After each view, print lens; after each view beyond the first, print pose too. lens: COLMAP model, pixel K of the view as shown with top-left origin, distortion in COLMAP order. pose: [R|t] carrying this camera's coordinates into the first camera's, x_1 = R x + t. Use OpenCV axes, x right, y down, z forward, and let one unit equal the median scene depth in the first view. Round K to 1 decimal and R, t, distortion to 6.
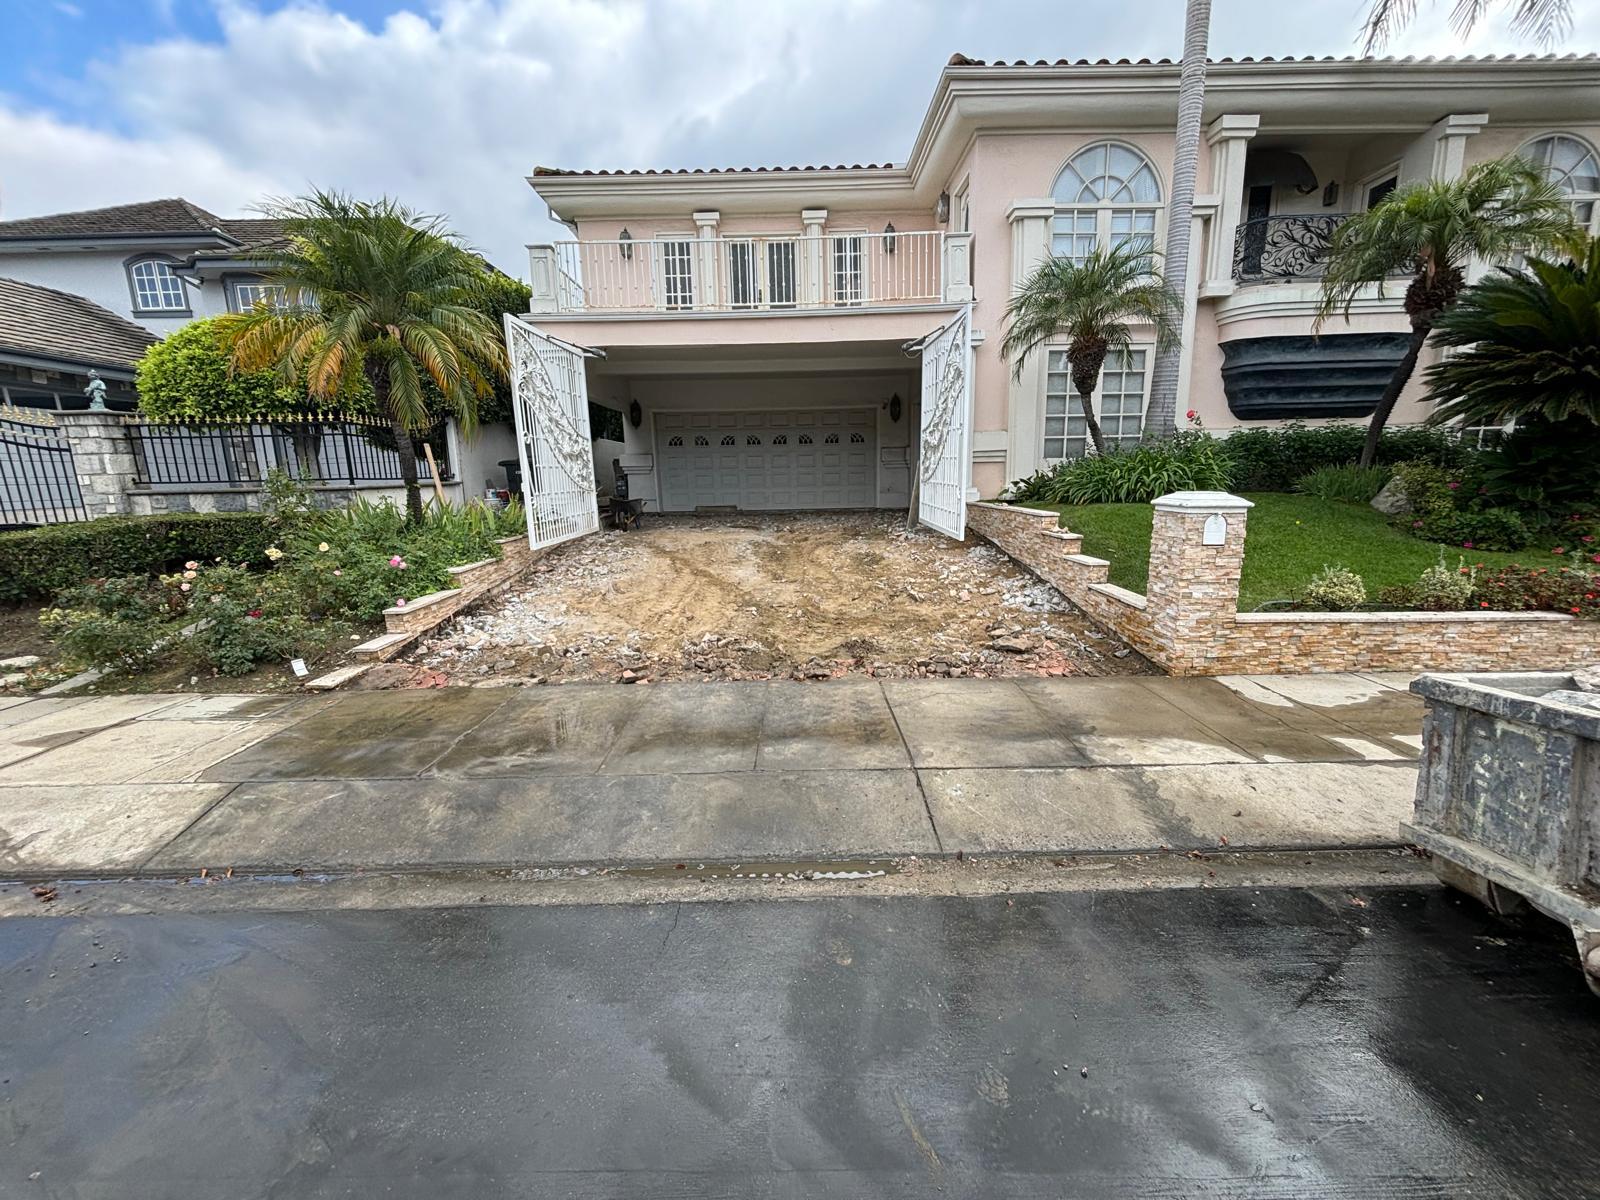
lens RADIAL K [[642.8, 0, 794.0], [0, 642.8, 600.1], [0, 0, 1]] dist [0.000727, -0.000591]
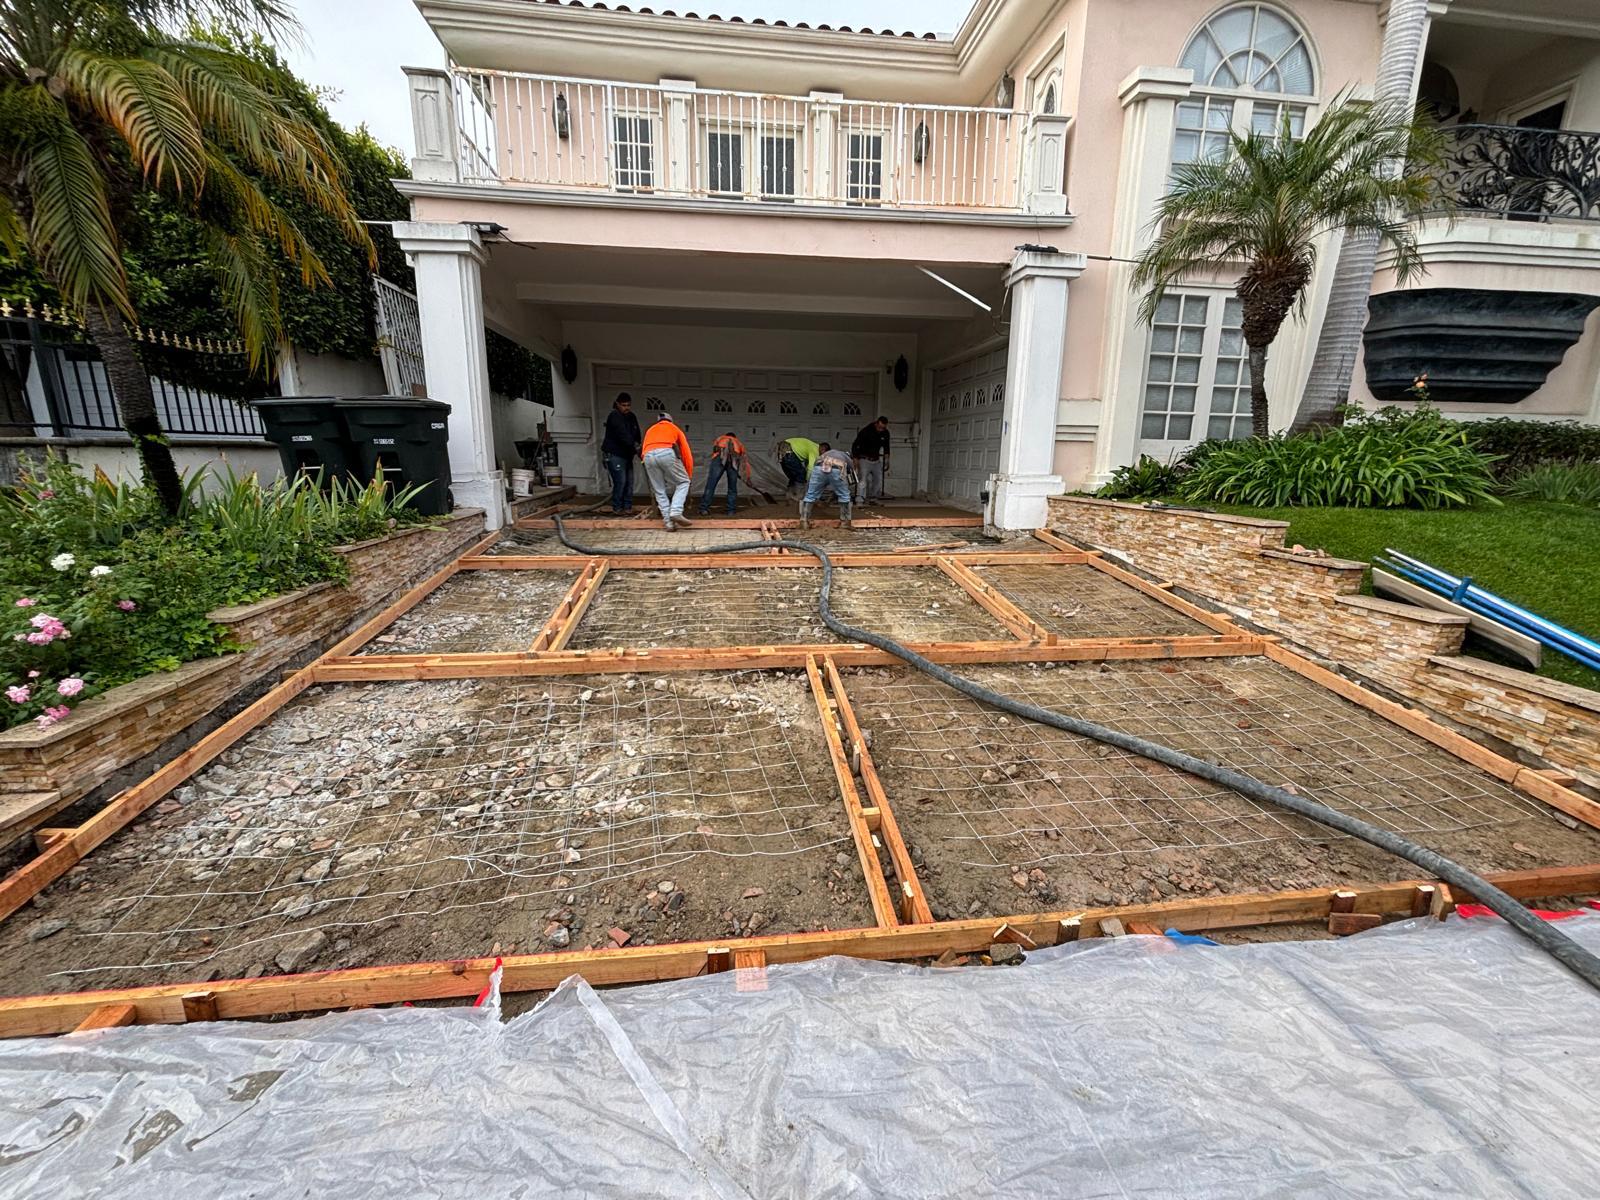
lens RADIAL K [[642.8, 0, 799.0], [0, 642.8, 600.2], [0, 0, 1]] dist [0.000727, -0.000591]
pose [[0.992671, 0.006894, 0.120649, -0.104087], [-0.010305, 0.999564, 0.027671, -0.052333], [-0.120406, -0.028712, 0.992309, 0.314449]]
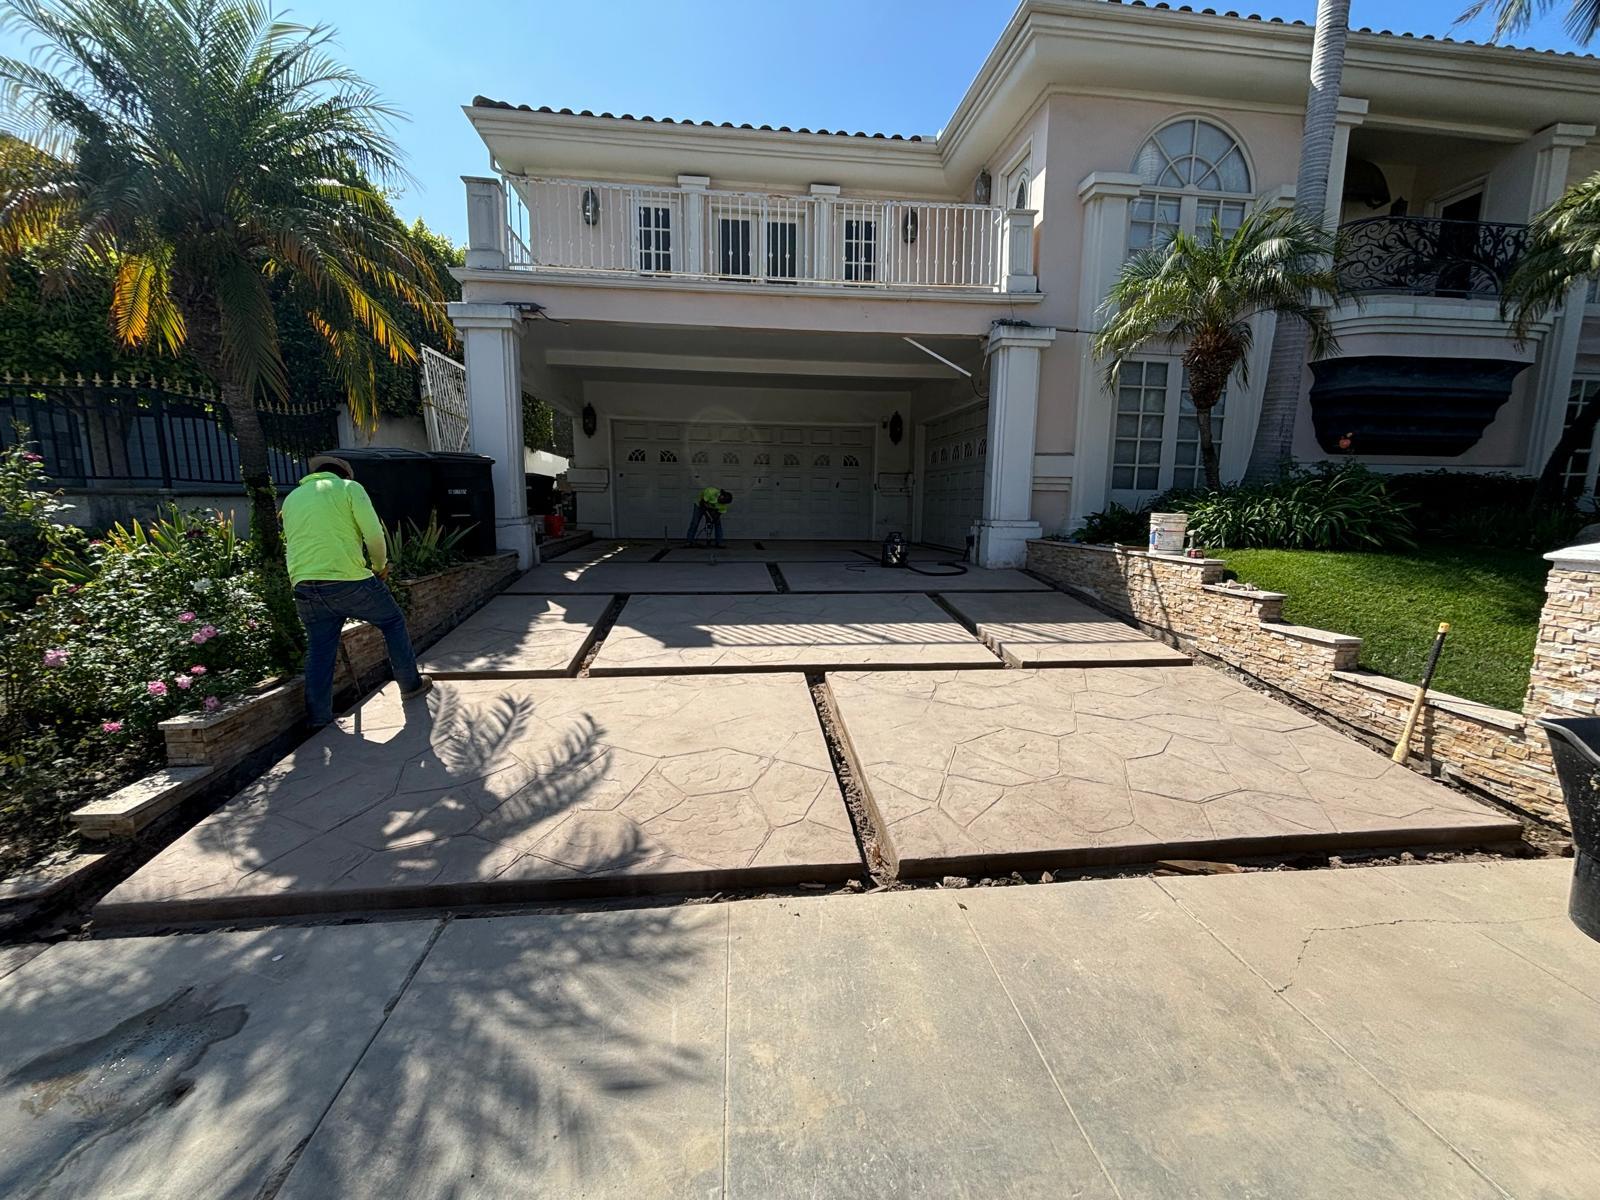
lens RADIAL K [[642.8, 0, 796.5], [0, 642.8, 600.3], [0, 0, 1]] dist [0.000727, -0.000591]
pose [[0.993681, 0.016662, 0.110995, -0.109288], [-0.011918, 0.998992, -0.043268, -0.039419], [-0.111604, 0.041671, 0.992879, 0.245356]]
